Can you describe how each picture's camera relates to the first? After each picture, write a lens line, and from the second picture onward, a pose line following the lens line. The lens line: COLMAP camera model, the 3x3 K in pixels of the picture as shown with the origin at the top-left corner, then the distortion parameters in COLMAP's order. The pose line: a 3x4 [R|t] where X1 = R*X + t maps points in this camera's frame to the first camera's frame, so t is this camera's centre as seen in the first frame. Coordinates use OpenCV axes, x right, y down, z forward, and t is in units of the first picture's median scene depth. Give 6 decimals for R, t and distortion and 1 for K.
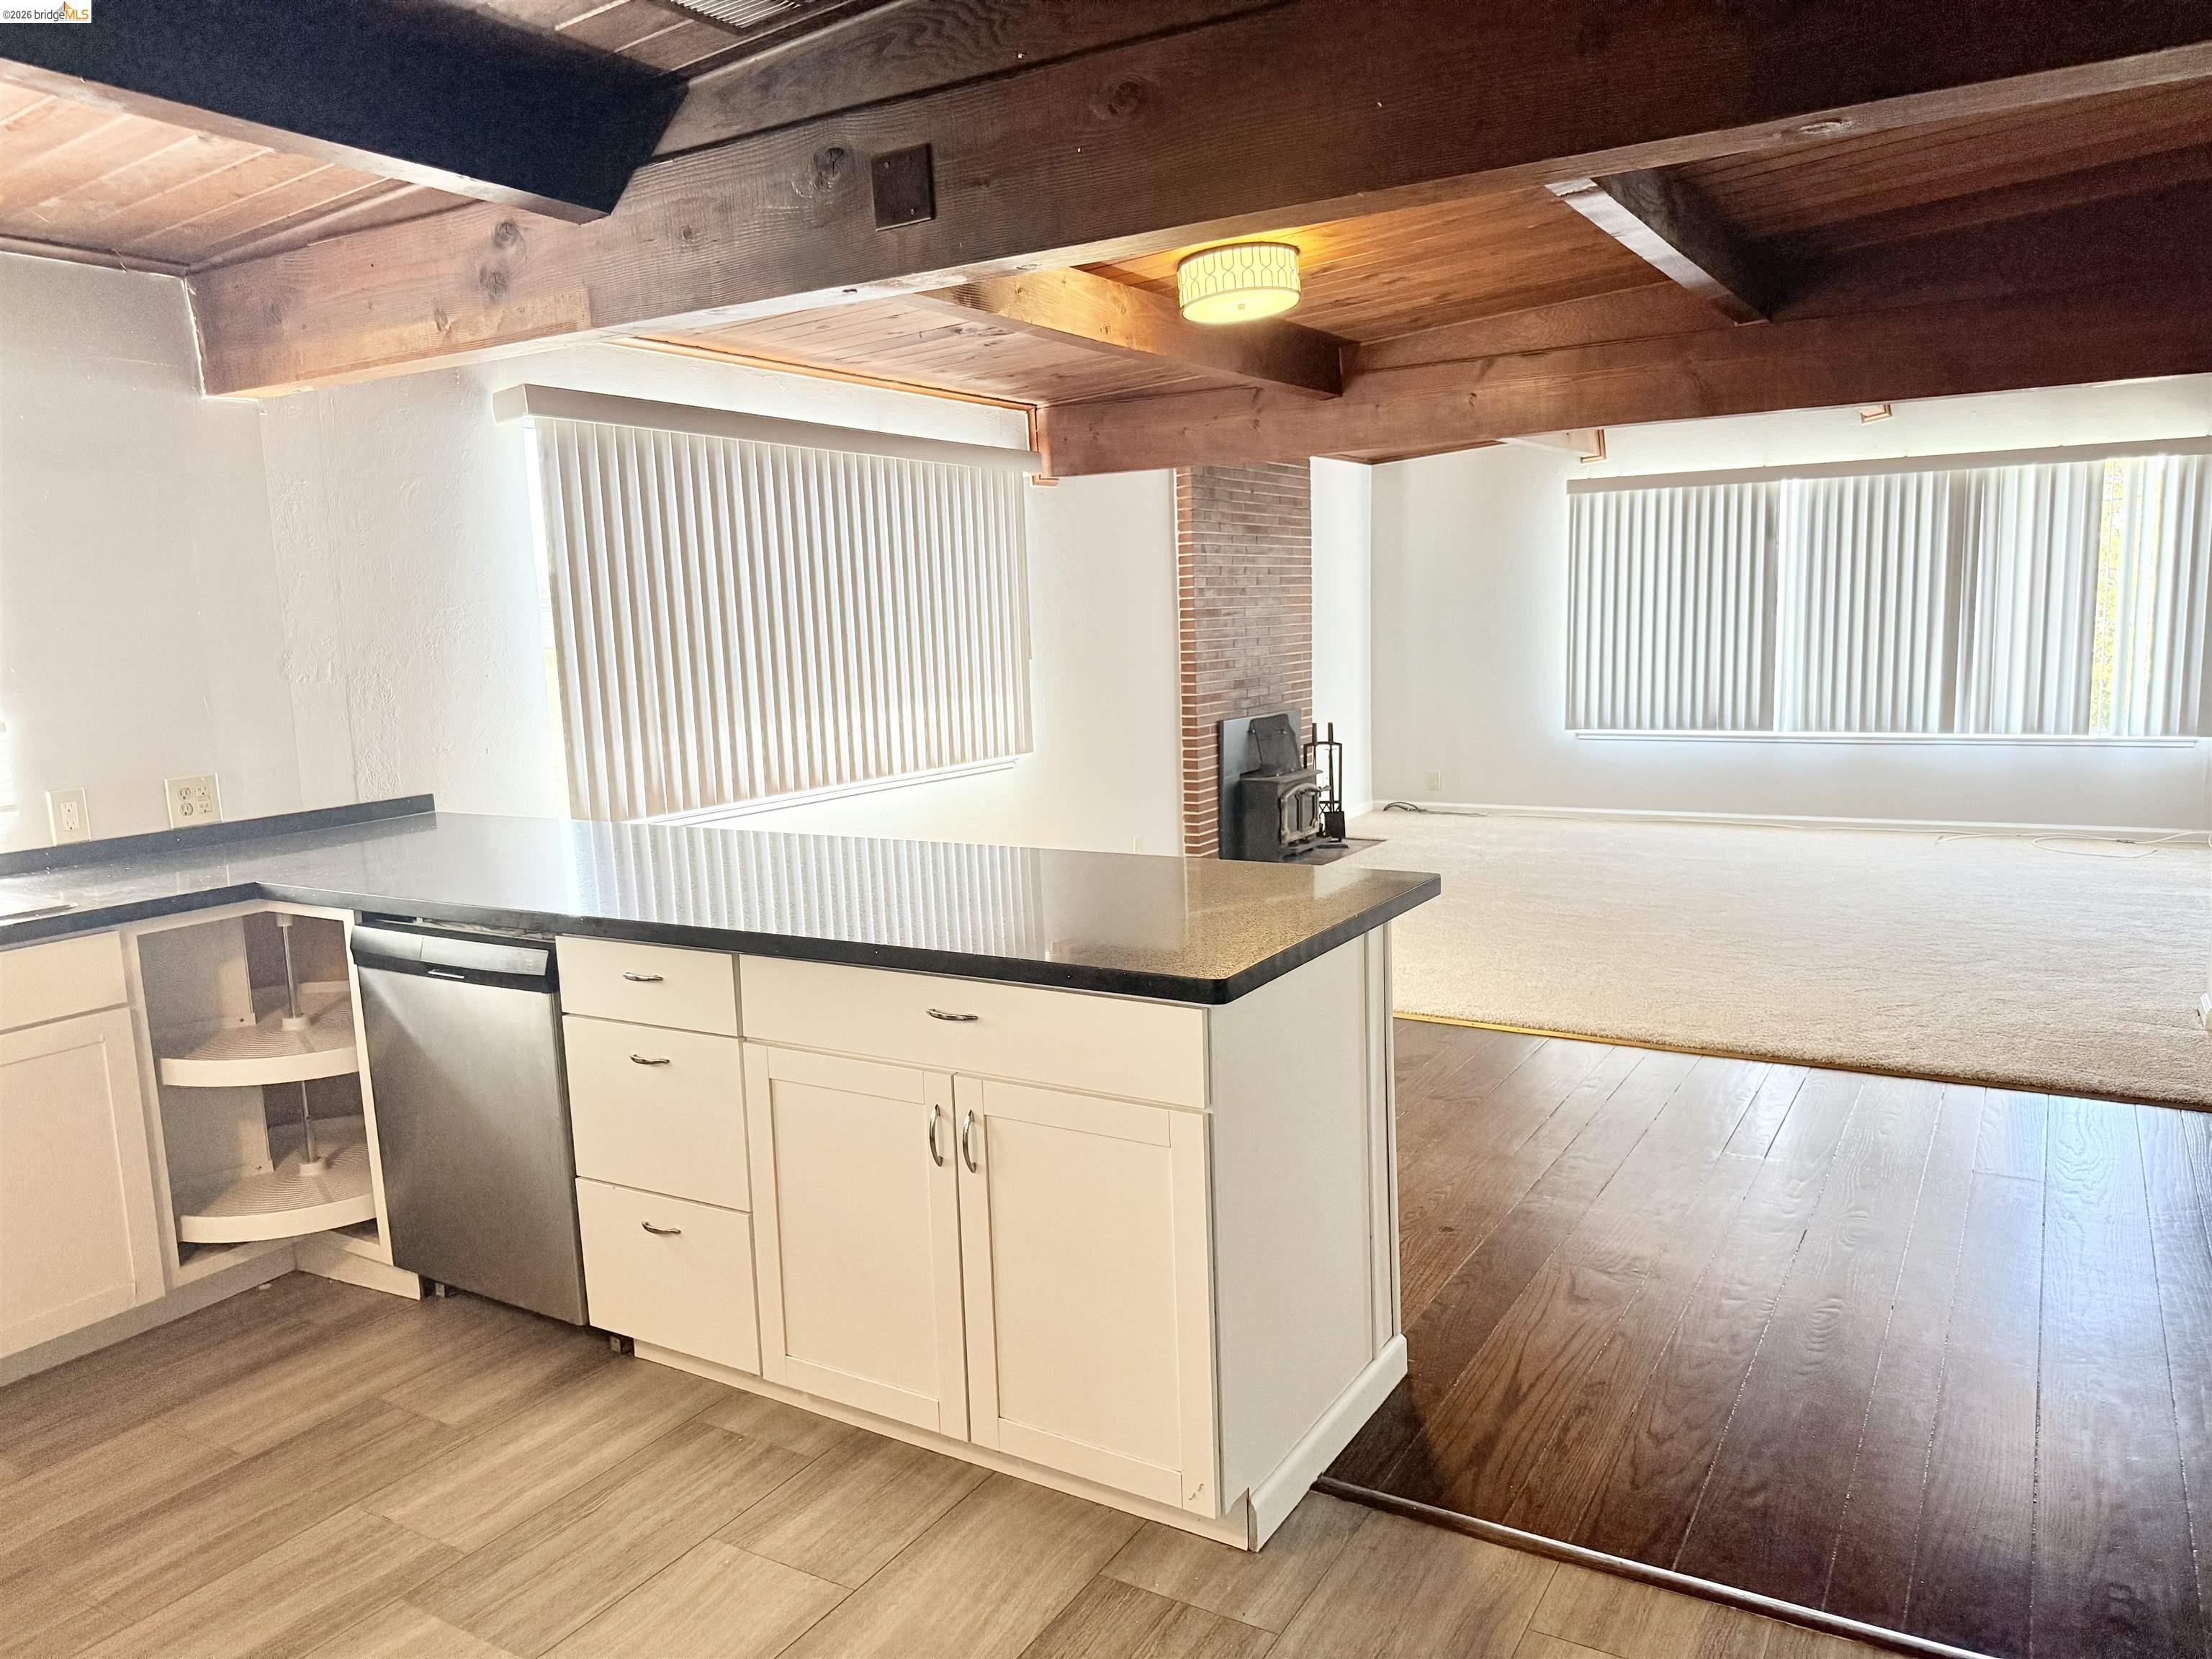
lens RADIAL K [[1546.9, 0, 1109.0], [0, 1546.9, 836.4], [0, 0, 1]] dist [0.027845, -0.040192]
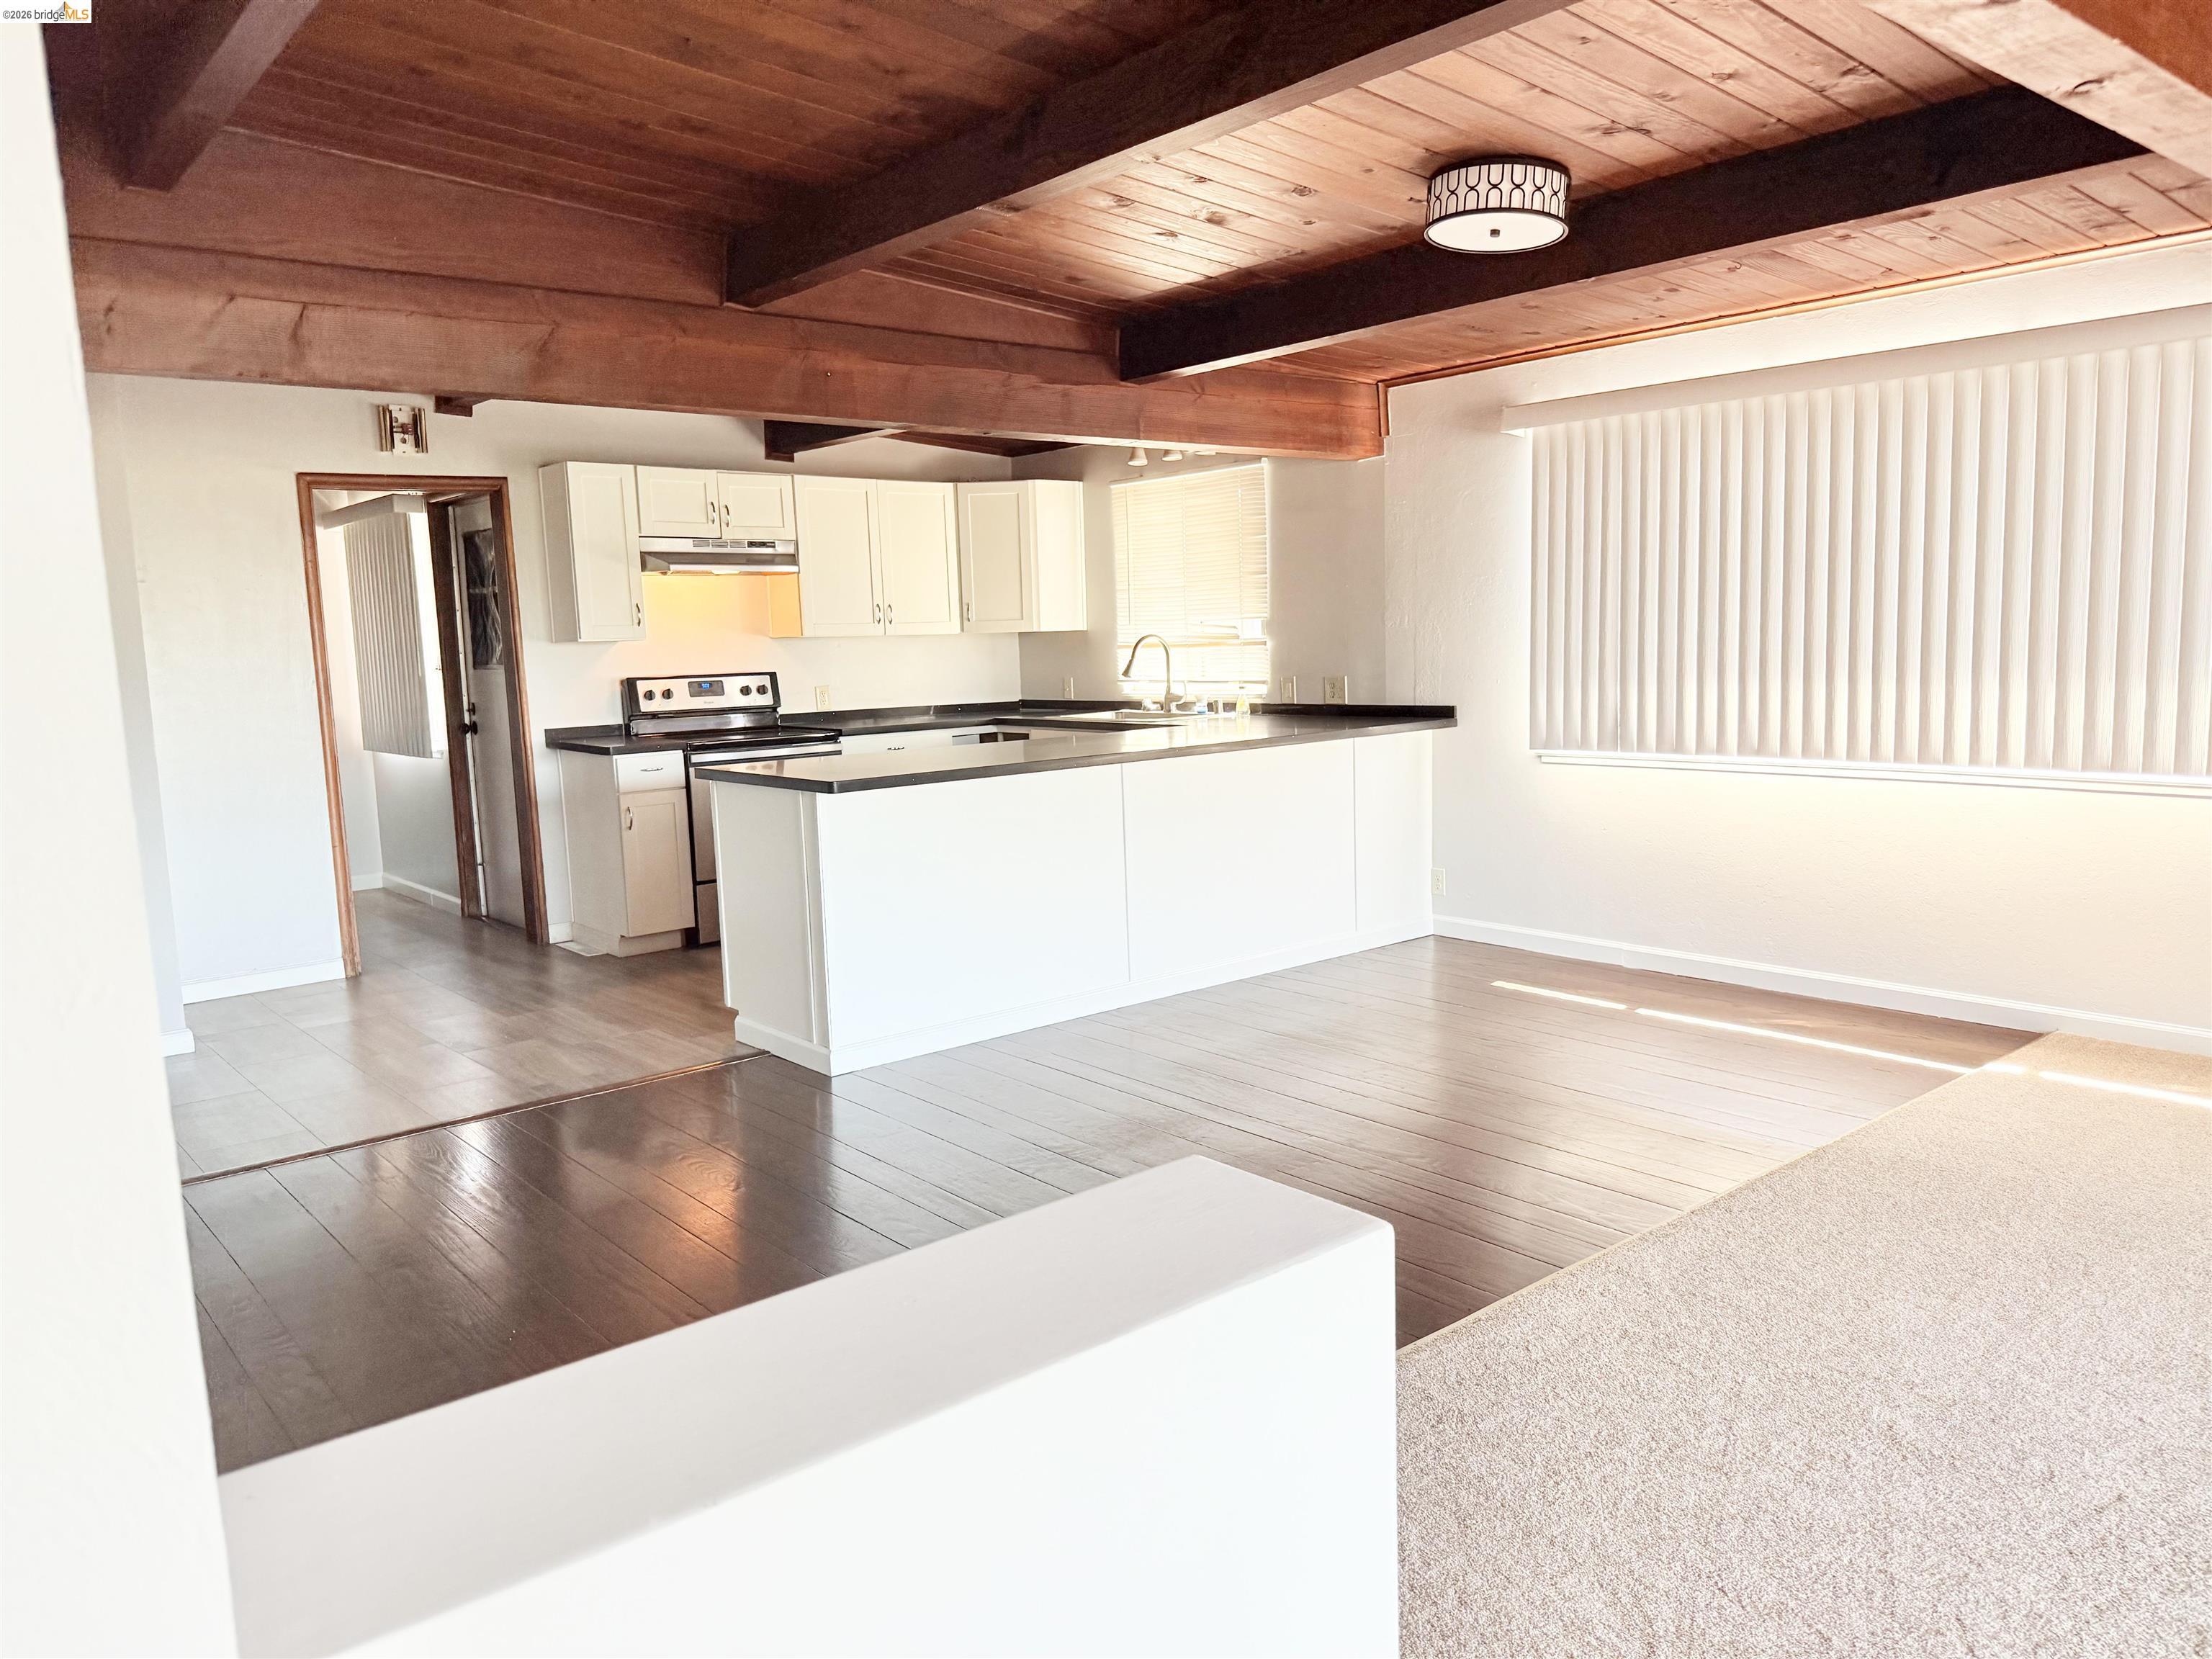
lens RADIAL K [[1546.9, 0, 1094.9], [0, 1546.9, 826.6], [0, 0, 1]] dist [0.027845, -0.040192]
pose [[-0.331083, 0.160275, -0.929890, 1.569940], [-0.097774, 0.974337, 0.202748, -0.267132], [0.938522, 0.158045, -0.306916, 1.746474]]
